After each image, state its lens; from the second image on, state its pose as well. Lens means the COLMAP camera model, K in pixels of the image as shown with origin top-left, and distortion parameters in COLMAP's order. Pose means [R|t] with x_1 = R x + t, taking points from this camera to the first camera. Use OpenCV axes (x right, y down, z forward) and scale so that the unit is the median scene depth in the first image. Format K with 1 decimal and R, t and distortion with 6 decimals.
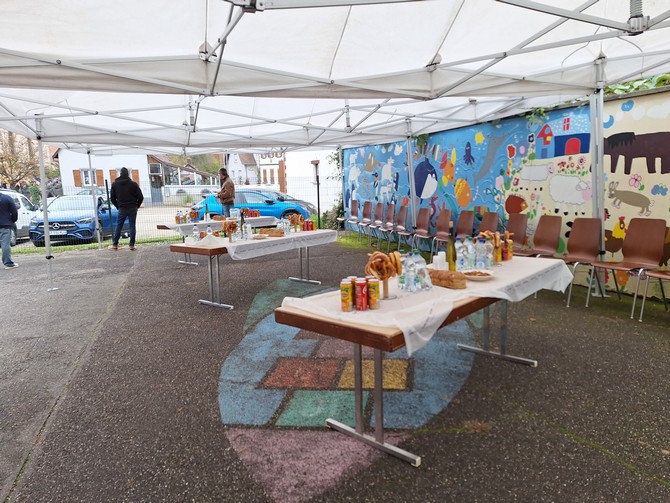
lens RADIAL K [[467.0, 0, 342.8], [0, 467.0, 248.0], [0, 0, 1]] dist [0.106618, -0.095477]
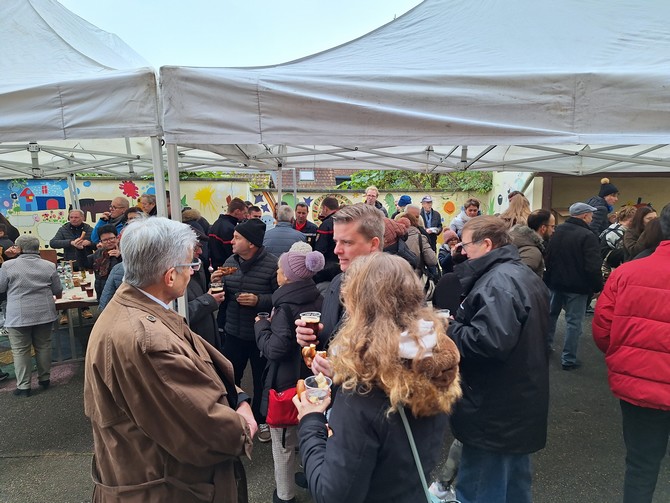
lens RADIAL K [[461.8, 0, 341.3], [0, 461.8, 257.0], [0, 0, 1]] dist [0.098860, -0.096351]
pose [[0.364607, -0.105855, 0.925125, -0.521836], [0.142835, 0.988117, 0.056769, 0.002665], [-0.920141, 0.111442, 0.375394, -0.356871]]
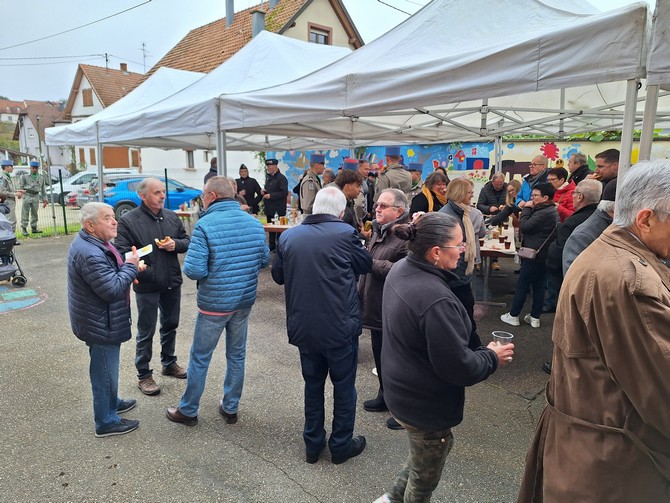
lens RADIAL K [[467.0, 0, 342.8], [0, 467.0, 248.0], [0, 0, 1]] dist [0.106618, -0.095477]
pose [[0.921399, -0.036938, 0.386858, -0.550313], [0.024456, 0.999011, 0.037139, 0.011552], [-0.387847, -0.024758, 0.921391, -0.337808]]
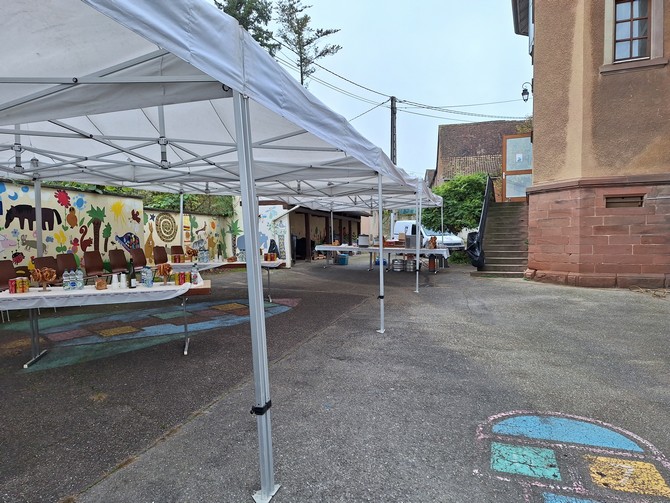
lens RADIAL K [[461.0, 0, 335.8], [0, 461.0, 260.7], [0, 0, 1]] dist [0.128414, -0.132405]
pose [[-0.803236, -0.002851, 0.595654, -0.919392], [0.118846, 0.979116, 0.164950, -0.148392], [-0.583685, 0.203285, -0.786122, 1.278400]]
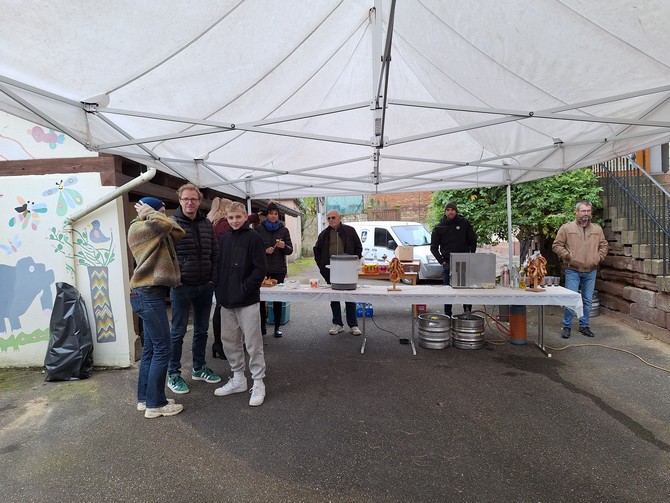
lens RADIAL K [[467.0, 0, 342.8], [0, 467.0, 248.0], [0, 0, 1]] dist [0.106618, -0.095477]
pose [[-0.918841, 0.043757, 0.392194, -0.018607], [0.112870, 0.981456, 0.154933, -0.032508], [-0.378142, 0.186626, -0.906741, 0.177439]]
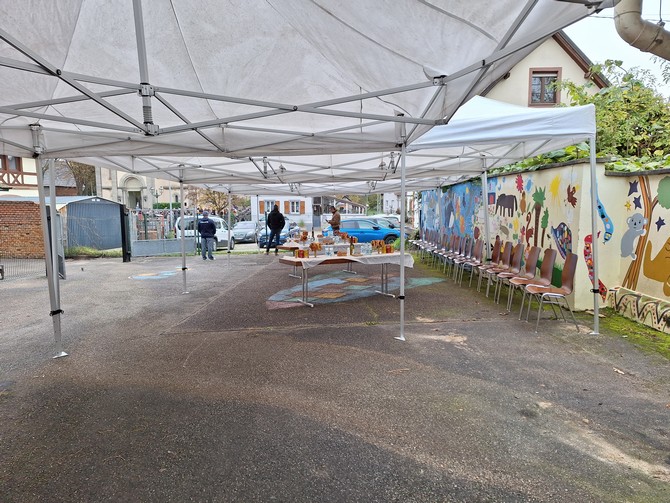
lens RADIAL K [[467.0, 0, 342.8], [0, 467.0, 248.0], [0, 0, 1]] dist [0.106618, -0.095477]
pose [[0.941198, 0.045261, -0.334811, 0.470933], [-0.065324, 0.996665, -0.048902, 0.068043], [0.331481, 0.067898, 0.941016, -0.654916]]
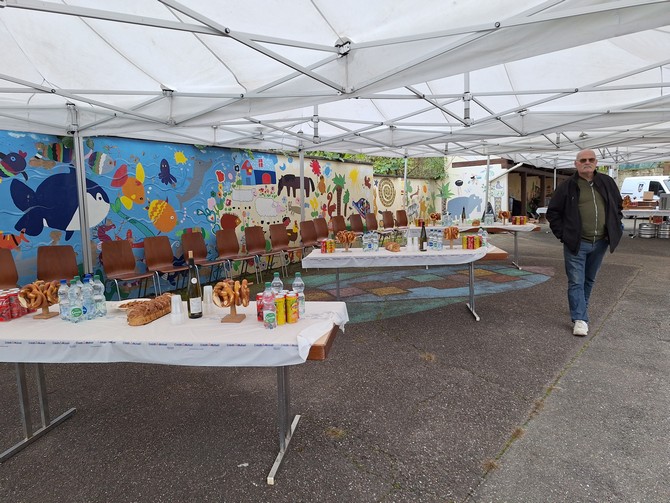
lens RADIAL K [[461.0, 0, 335.8], [0, 461.0, 260.7], [0, 0, 1]] dist [0.128414, -0.132405]
pose [[-0.541913, -0.068591, 0.837631, -0.760427], [0.165952, 0.968307, 0.186656, -0.169095], [-0.823887, 0.240158, -0.513356, 1.394302]]
